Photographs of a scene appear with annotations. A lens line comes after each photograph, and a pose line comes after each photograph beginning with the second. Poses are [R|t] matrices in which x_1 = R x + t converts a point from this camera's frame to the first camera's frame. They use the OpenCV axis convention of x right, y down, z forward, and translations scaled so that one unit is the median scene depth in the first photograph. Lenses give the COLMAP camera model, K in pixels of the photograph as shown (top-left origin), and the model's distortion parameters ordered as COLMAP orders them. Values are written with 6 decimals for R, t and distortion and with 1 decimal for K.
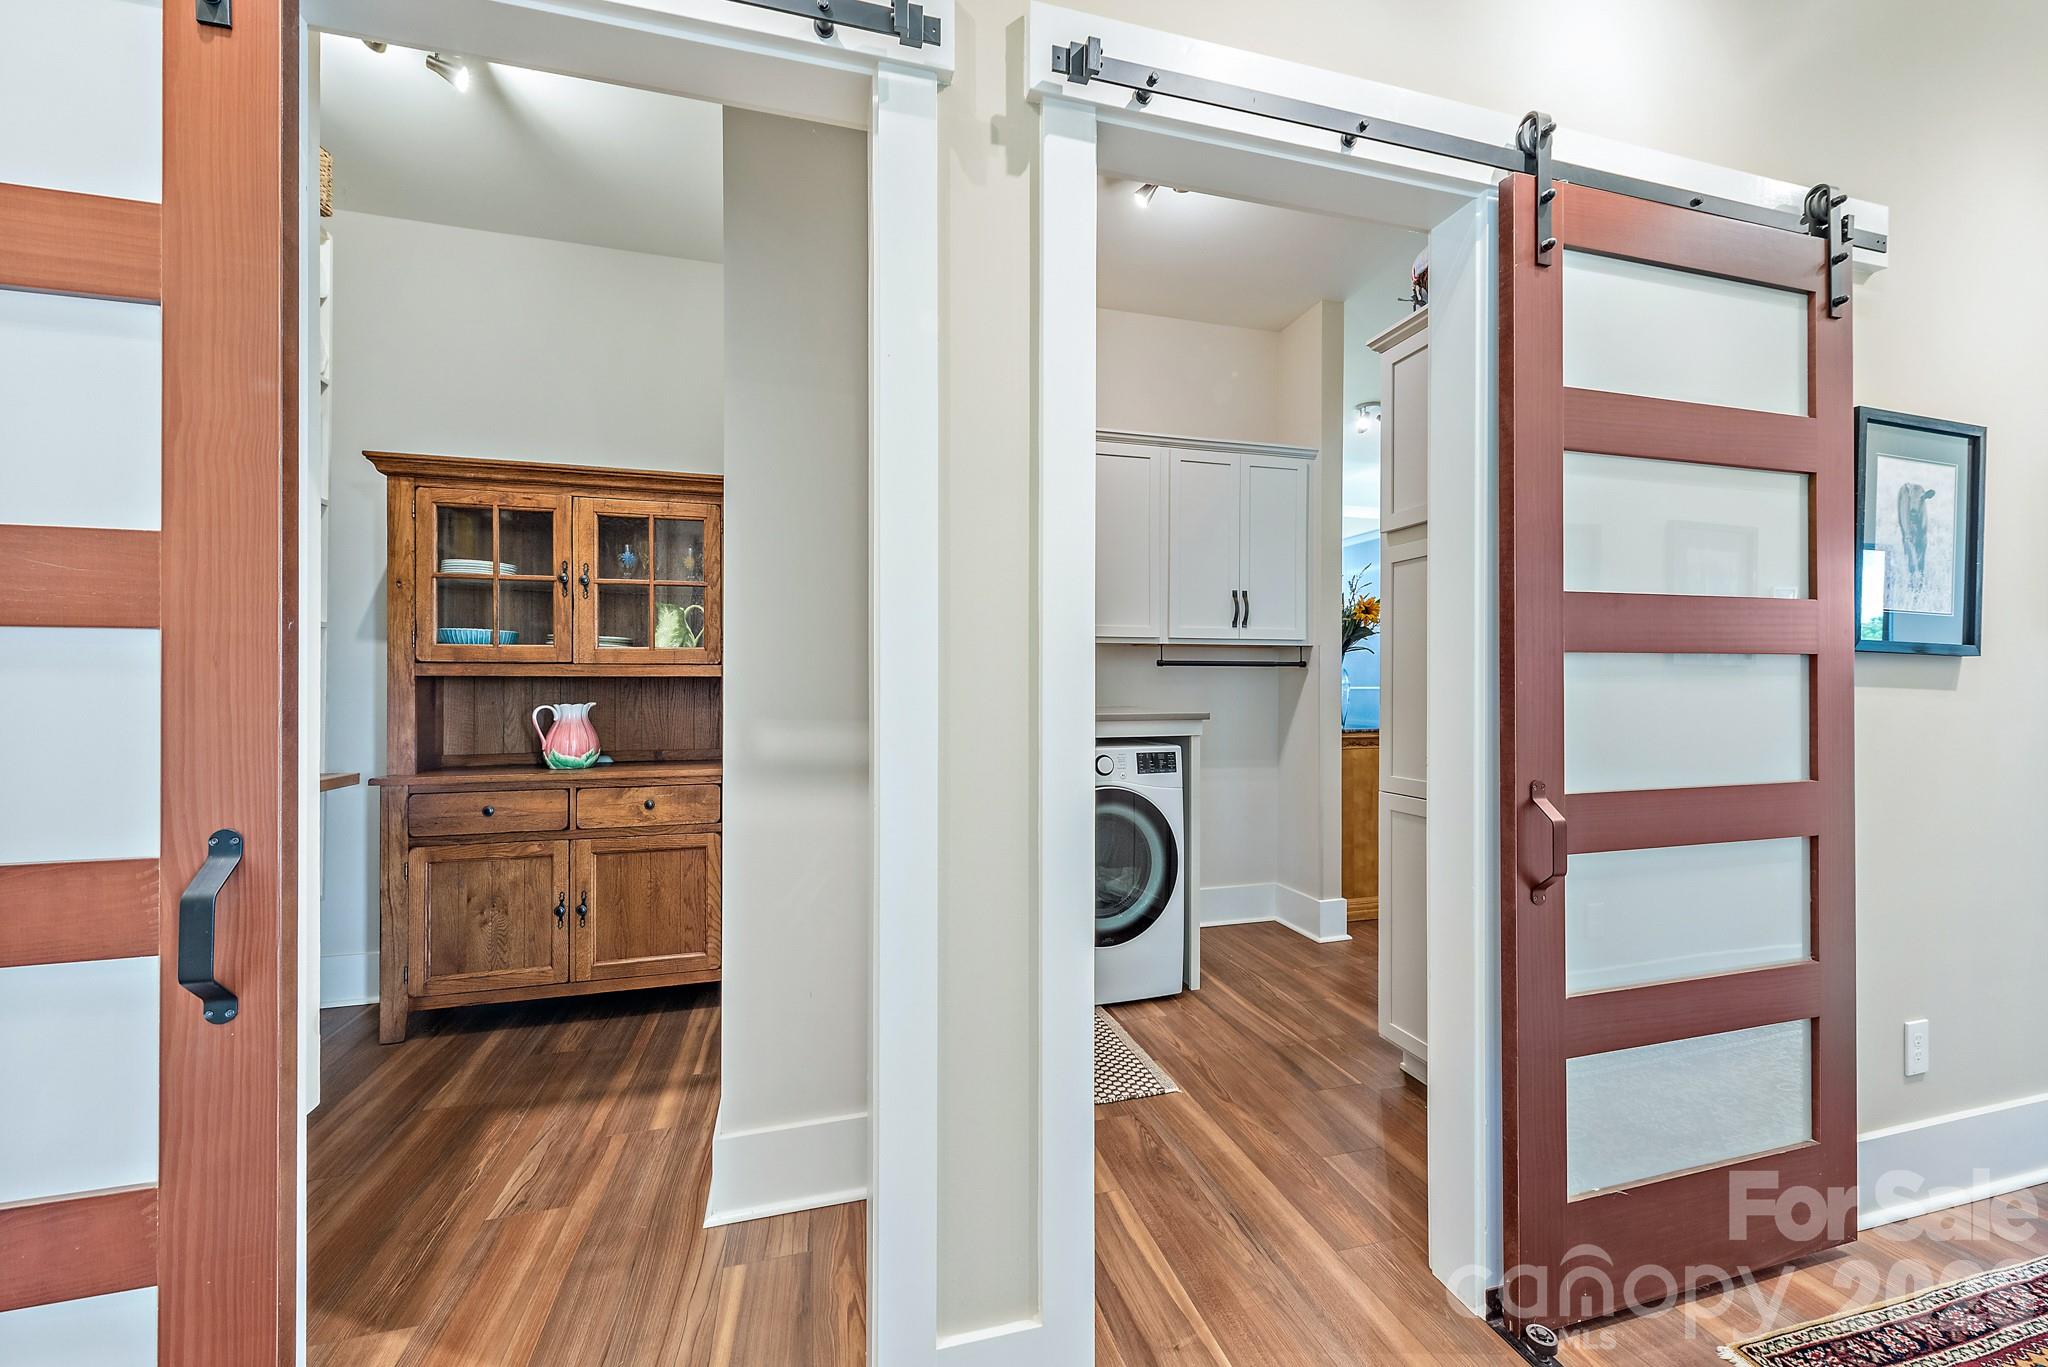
lens RADIAL K [[800.6, 0, 1025.7], [0, 800.6, 685.8], [0, 0, 1]] dist [0.012430, -0.001645]
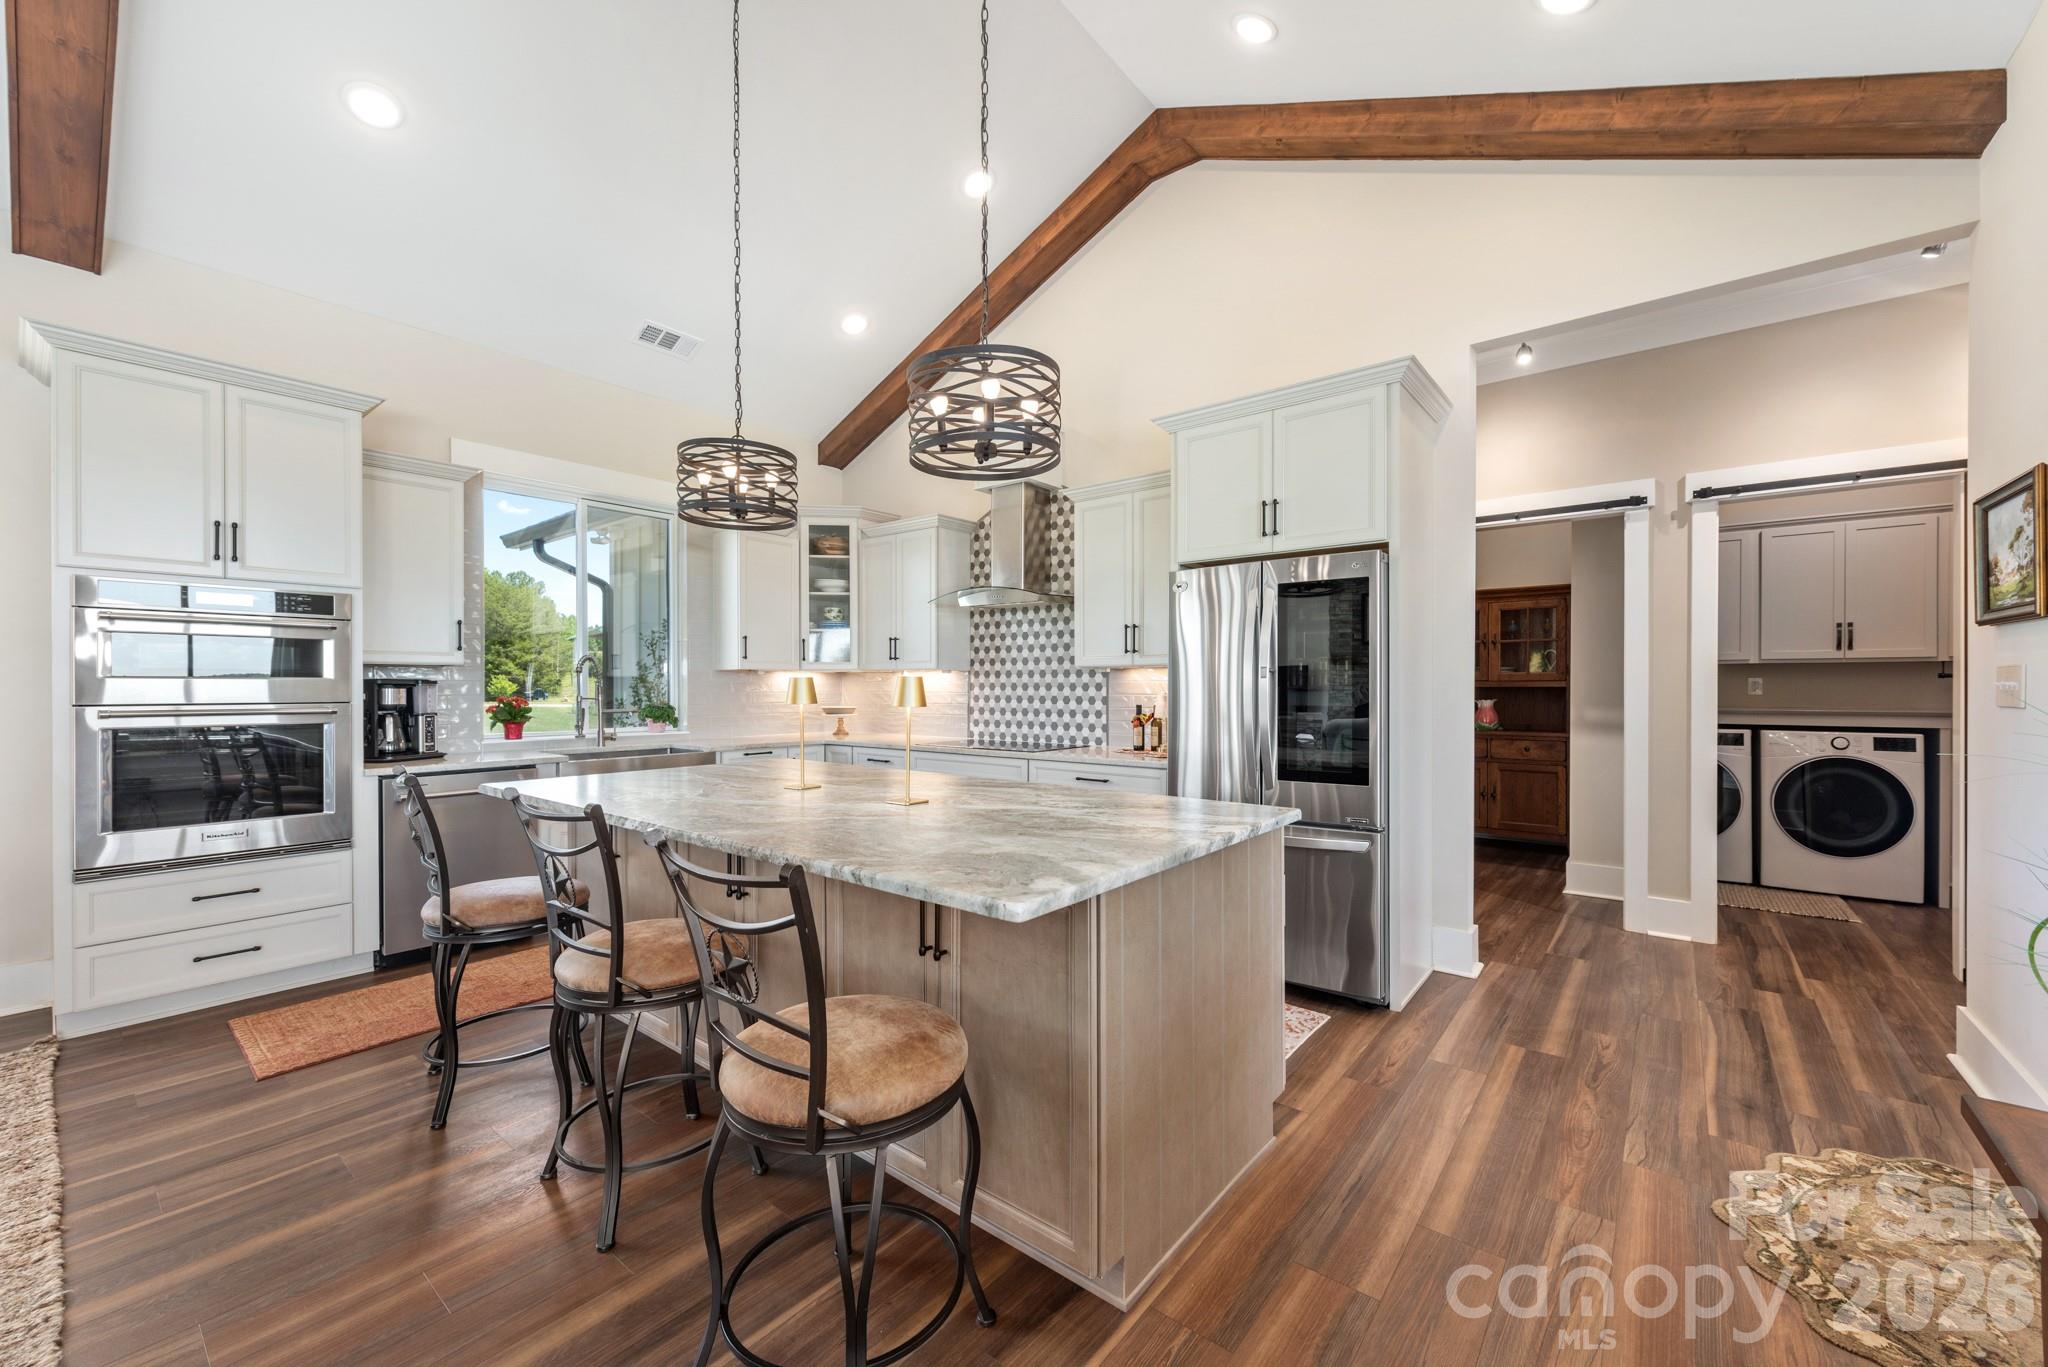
lens RADIAL K [[800.6, 0, 1041.5], [0, 800.6, 681.7], [0, 0, 1]] dist [0.012430, -0.001645]
pose [[0.601417, -0.002304, -0.798932, 0.427248], [0.001270, 0.999997, -0.001928, -0.022107], [0.798934, 0.000145, 0.601419, -1.222765]]
